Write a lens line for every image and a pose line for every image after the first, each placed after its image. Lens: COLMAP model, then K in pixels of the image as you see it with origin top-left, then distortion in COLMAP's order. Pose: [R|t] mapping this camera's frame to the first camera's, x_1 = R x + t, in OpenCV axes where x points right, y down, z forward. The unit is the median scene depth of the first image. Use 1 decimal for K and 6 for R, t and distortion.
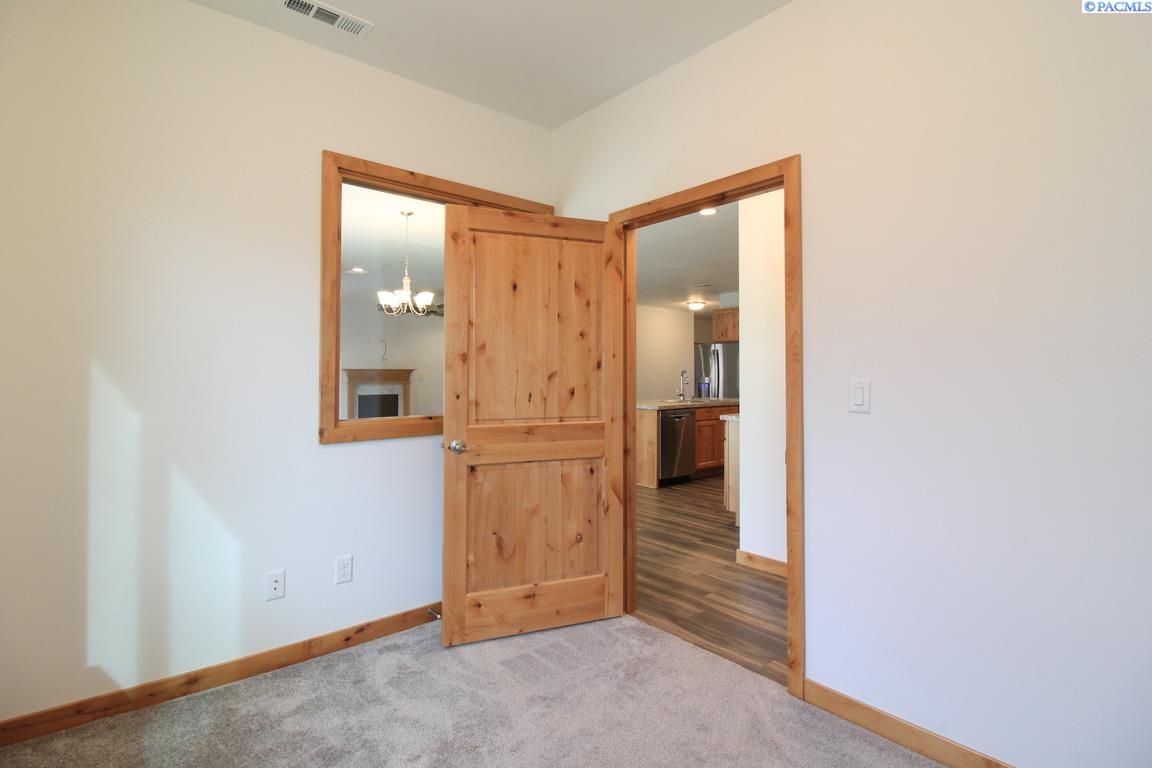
lens RADIAL K [[542.3, 0, 583.6], [0, 542.3, 365.8], [0, 0, 1]] dist [-0.003836, -0.000513]
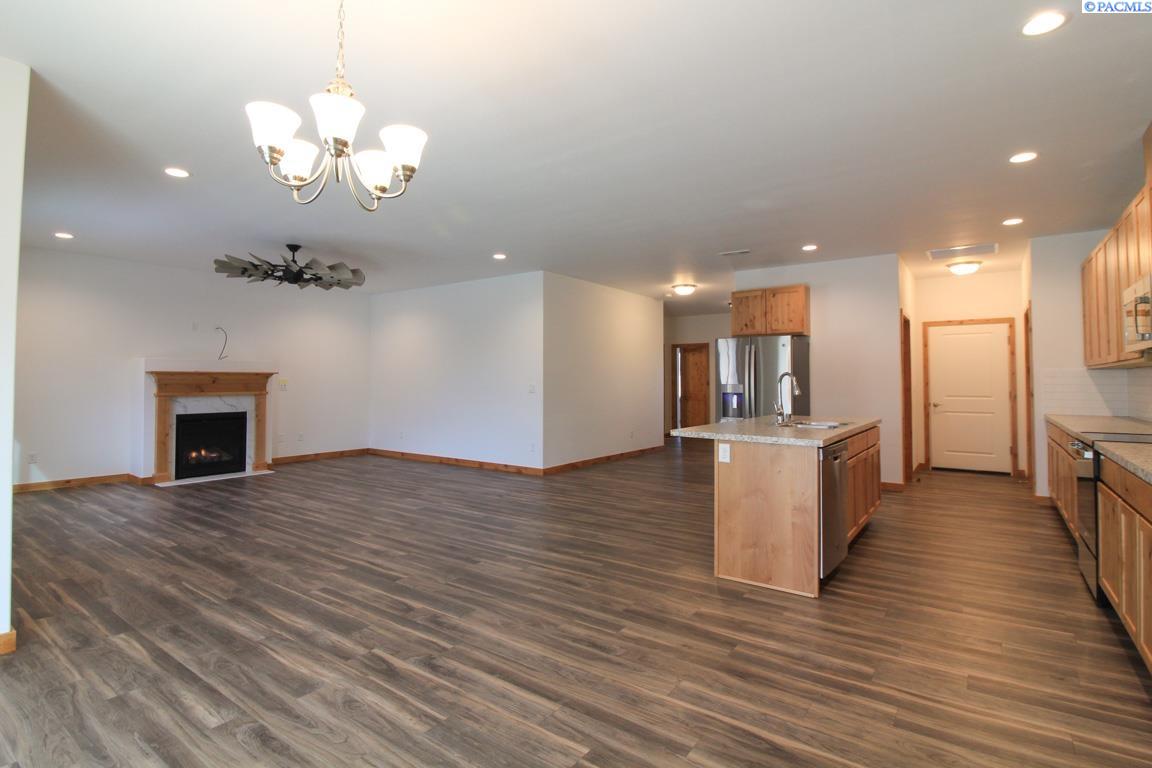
lens RADIAL K [[565.0, 0, 576.0], [0, 565.0, 384.0], [0, 0, 1]] dist [-0.003405, -0.000314]
pose [[0.975278, -0.000416, 0.220983, -0.112169], [-0.004215, 0.999781, 0.020482, 0.004588], [-0.220943, -0.020907, 0.975063, 0.271006]]
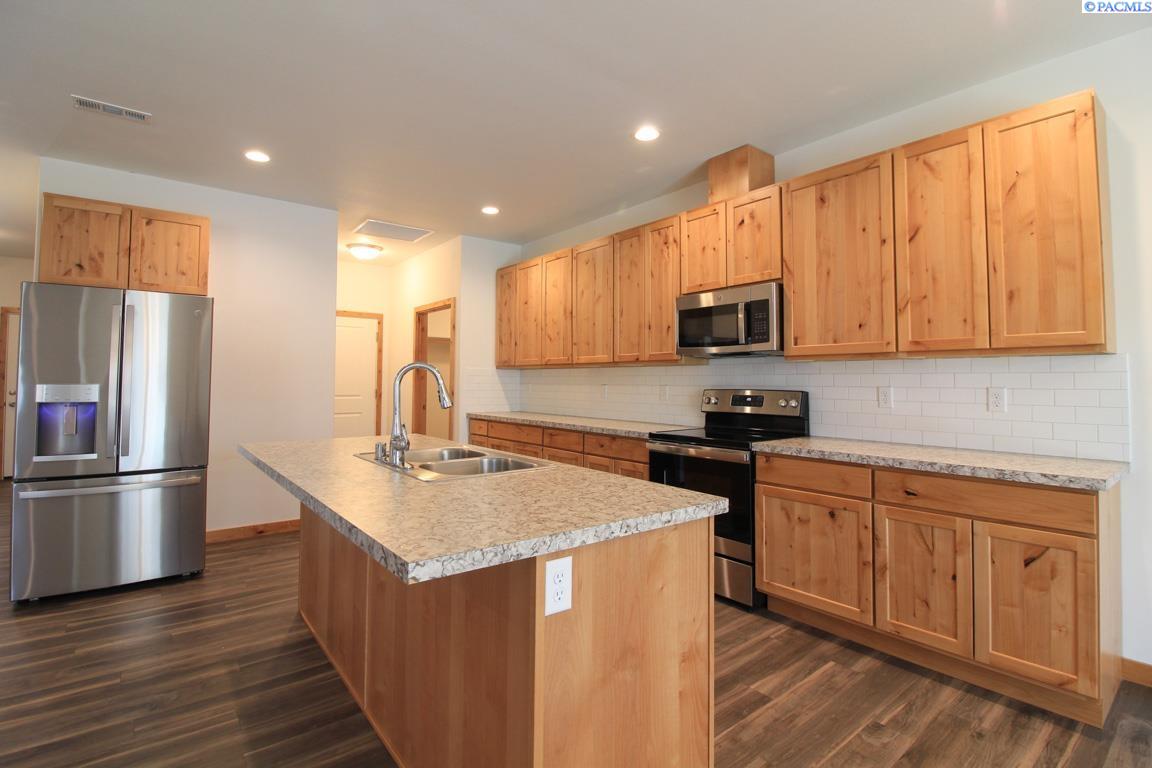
lens RADIAL K [[542.3, 0, 583.6], [0, 542.3, 365.8], [0, 0, 1]] dist [-0.003836, -0.000513]
pose [[0.066618, 0.027613, 0.997396, -0.069062], [-0.022399, 0.999406, -0.026172, 0.008819], [-0.997527, -0.020597, 0.067197, 0.546888]]
